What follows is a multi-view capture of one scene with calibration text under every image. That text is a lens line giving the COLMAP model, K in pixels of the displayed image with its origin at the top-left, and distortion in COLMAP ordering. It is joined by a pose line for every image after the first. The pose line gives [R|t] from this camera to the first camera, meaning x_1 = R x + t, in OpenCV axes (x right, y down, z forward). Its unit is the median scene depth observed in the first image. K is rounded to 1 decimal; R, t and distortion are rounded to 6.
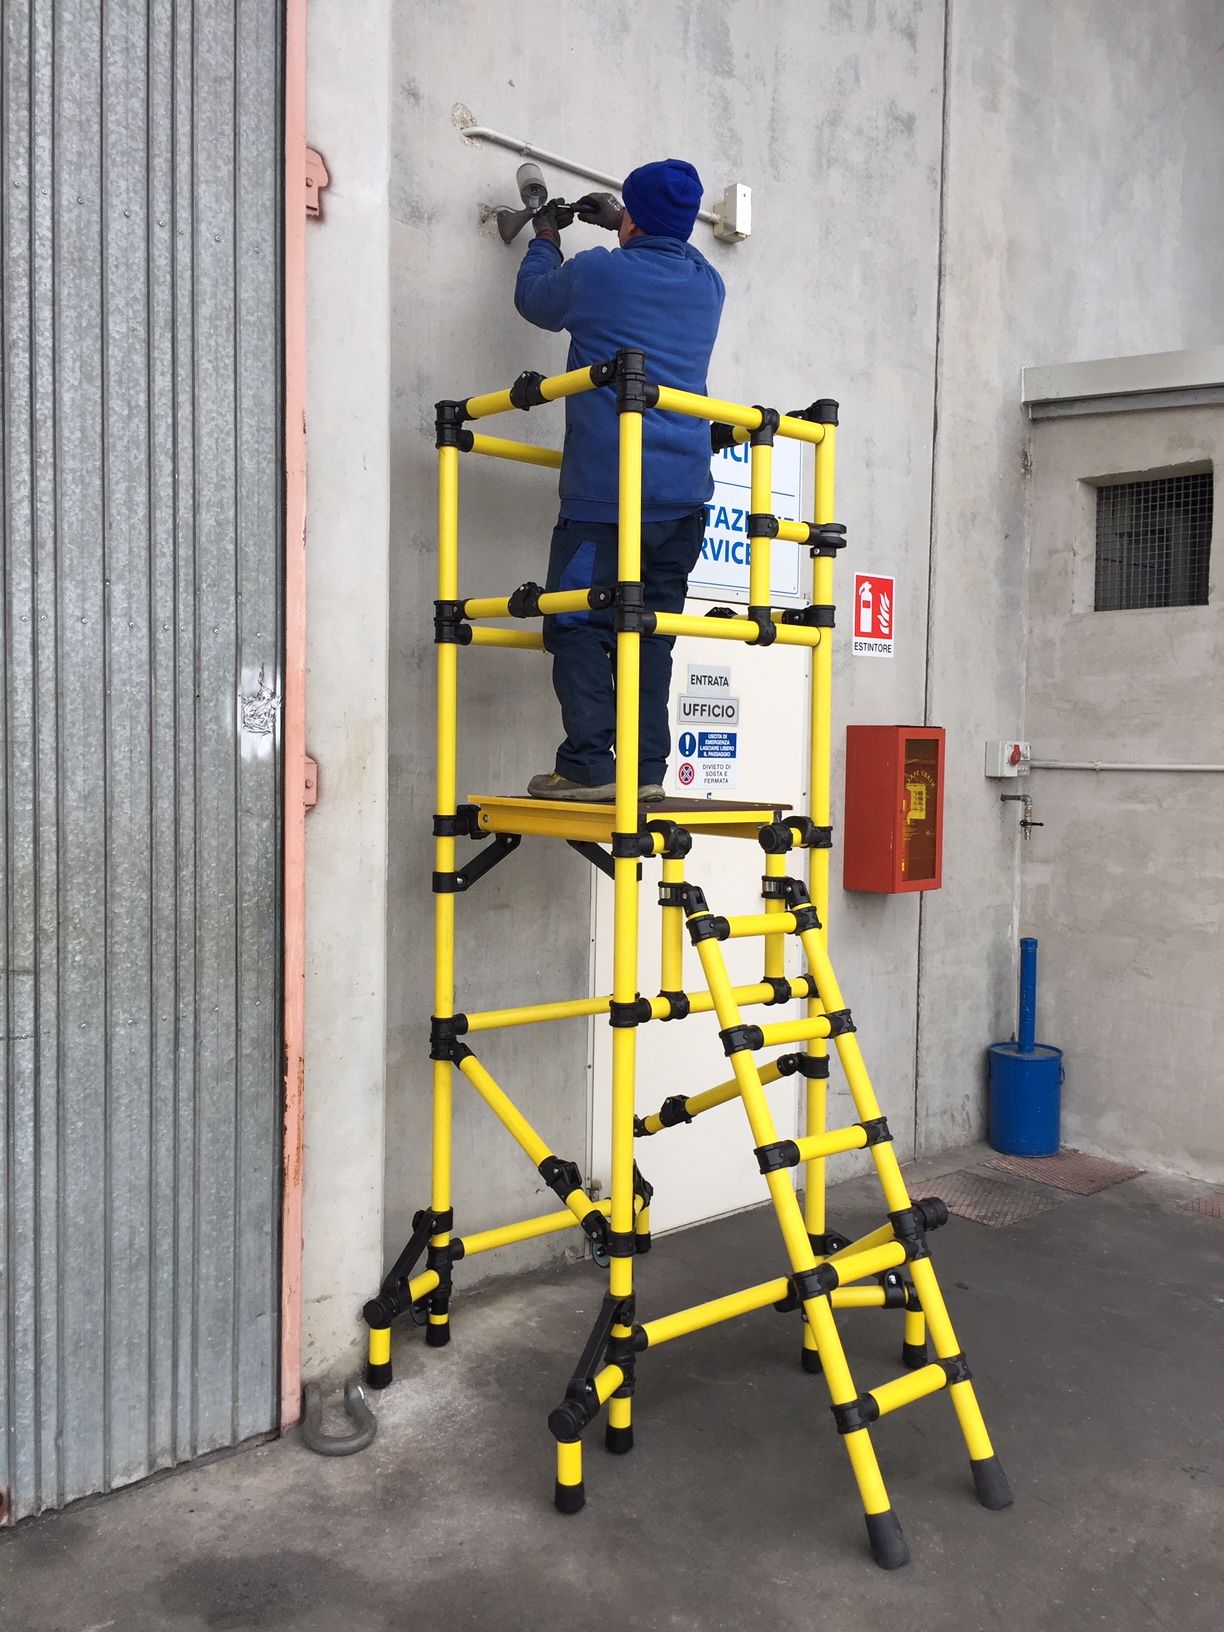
lens RADIAL K [[1372.8, 0, 609.7], [0, 1372.8, 817.9], [0, 0, 1]] dist [0.063182, -0.084817]
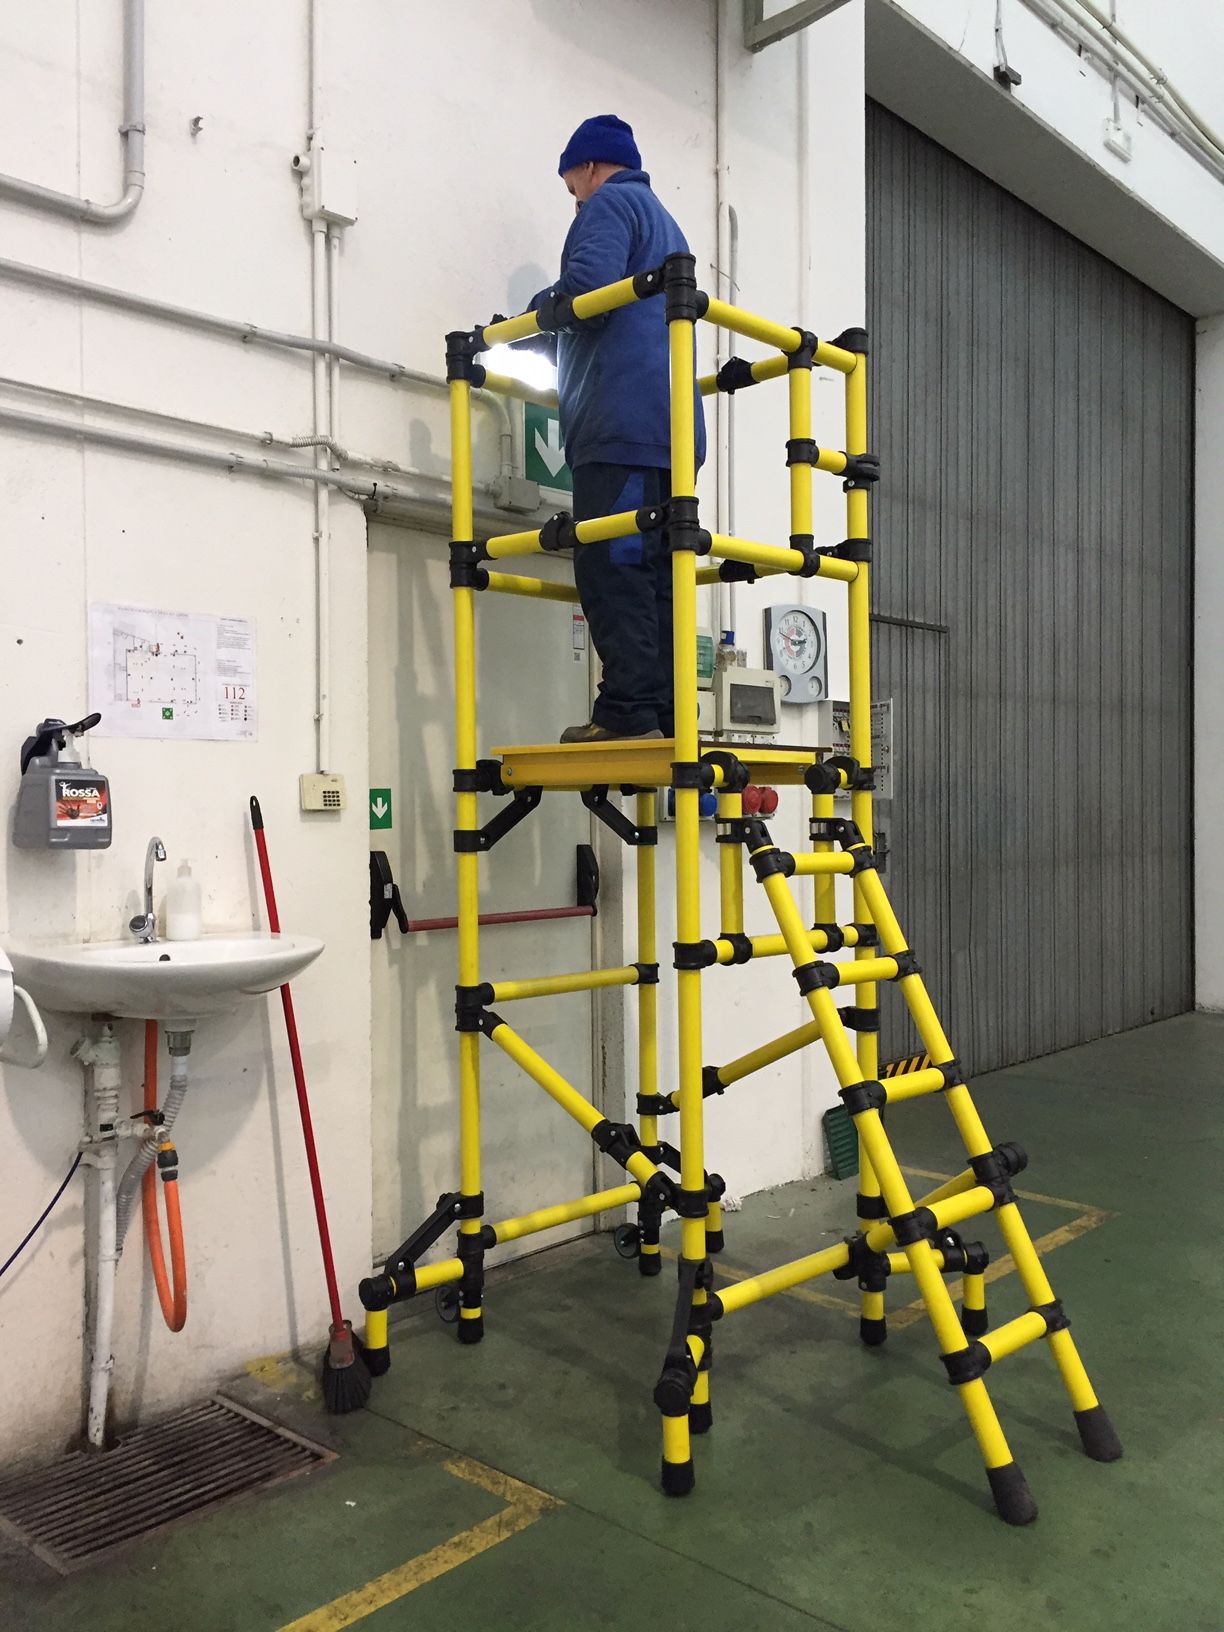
lens RADIAL K [[1372.8, 0, 614.1], [0, 1372.8, 813.0], [0, 0, 1]] dist [0.063182, -0.084817]
pose [[0.995545, -0.027031, 0.090334, -0.115962], [0.030634, 0.998780, -0.038743, 0.074628], [-0.089176, 0.041337, 0.995158, 0.061976]]
